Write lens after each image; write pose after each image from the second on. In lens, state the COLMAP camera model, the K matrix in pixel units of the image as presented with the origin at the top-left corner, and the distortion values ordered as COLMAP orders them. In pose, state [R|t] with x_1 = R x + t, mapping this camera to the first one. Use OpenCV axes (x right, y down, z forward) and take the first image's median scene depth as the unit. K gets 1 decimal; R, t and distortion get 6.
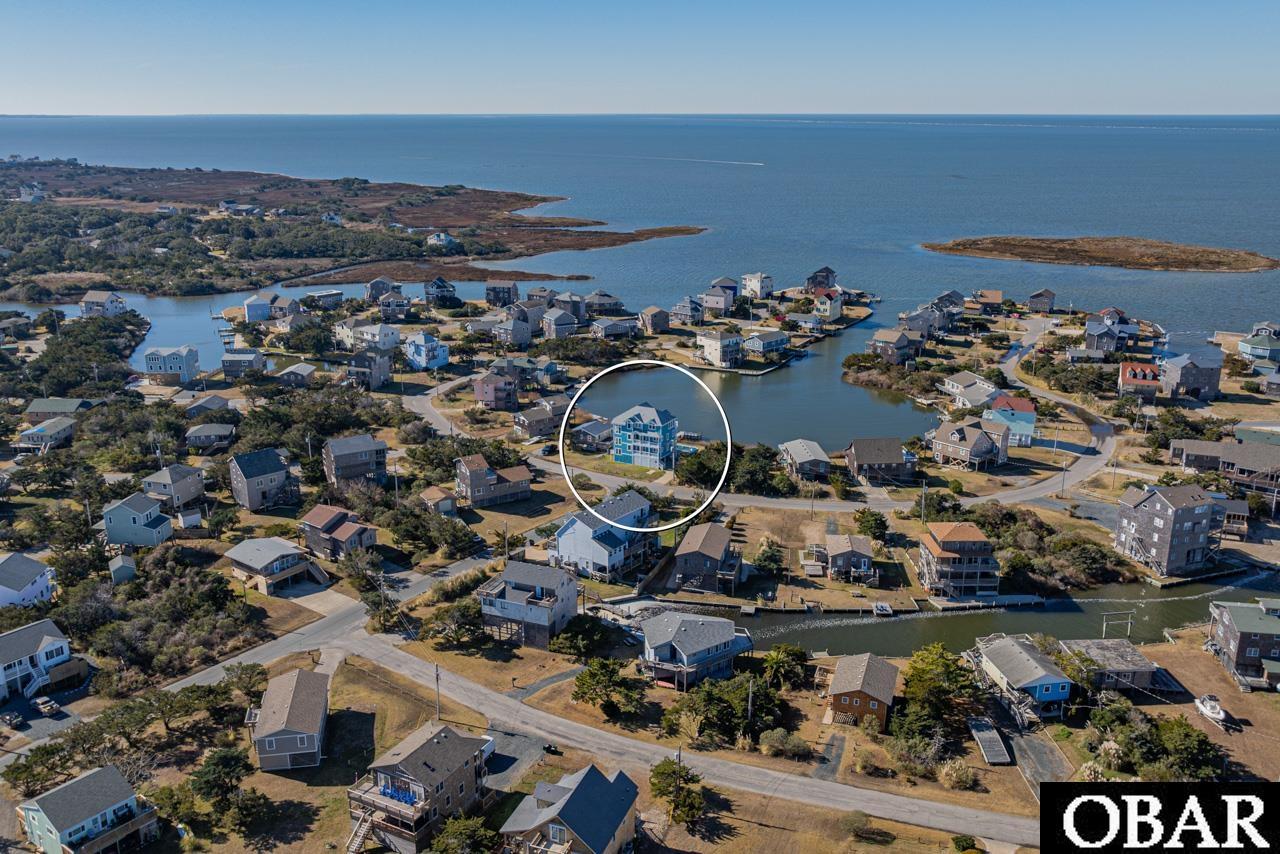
lens RADIAL K [[1084.0, 0, 639.8], [0, 1084.0, 427.3], [0, 0, 1]] dist [-0.011864, -0.001047]
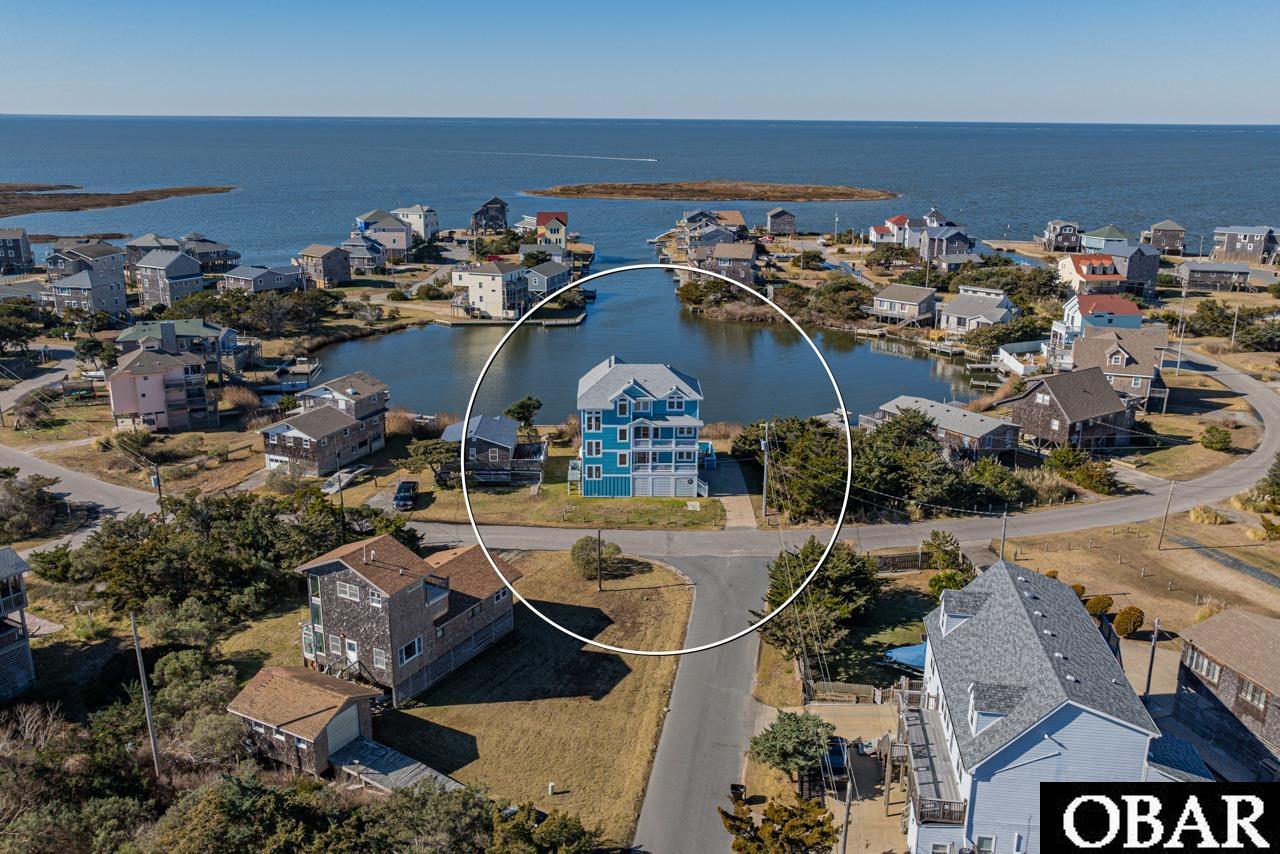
lens RADIAL K [[1084.0, 0, 635.8], [0, 1084.0, 426.1], [0, 0, 1]] dist [-0.011864, -0.001047]
pose [[0.872099, -0.129936, 0.471763, -0.175861], [0.132688, 0.990774, 0.027598, -0.004988], [-0.470996, 0.038529, 0.881294, 0.517178]]
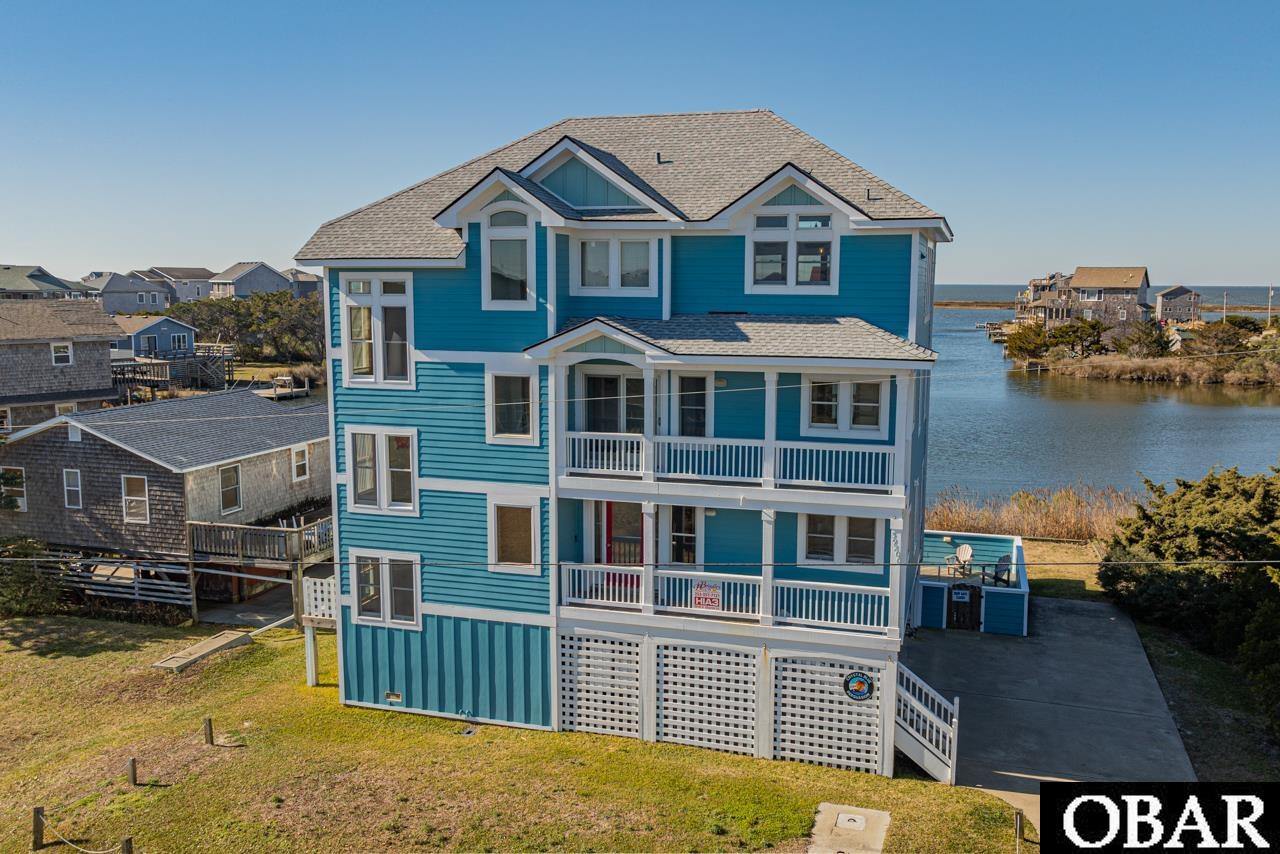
lens RADIAL K [[1084.0, 0, 651.6], [0, 1084.0, 426.6], [0, 0, 1]] dist [-0.011864, -0.001047]
pose [[0.979012, -0.024731, 0.202298, -0.013556], [0.055559, 0.987400, -0.148168, 0.019841], [-0.196085, 0.156298, 0.968050, 0.769995]]
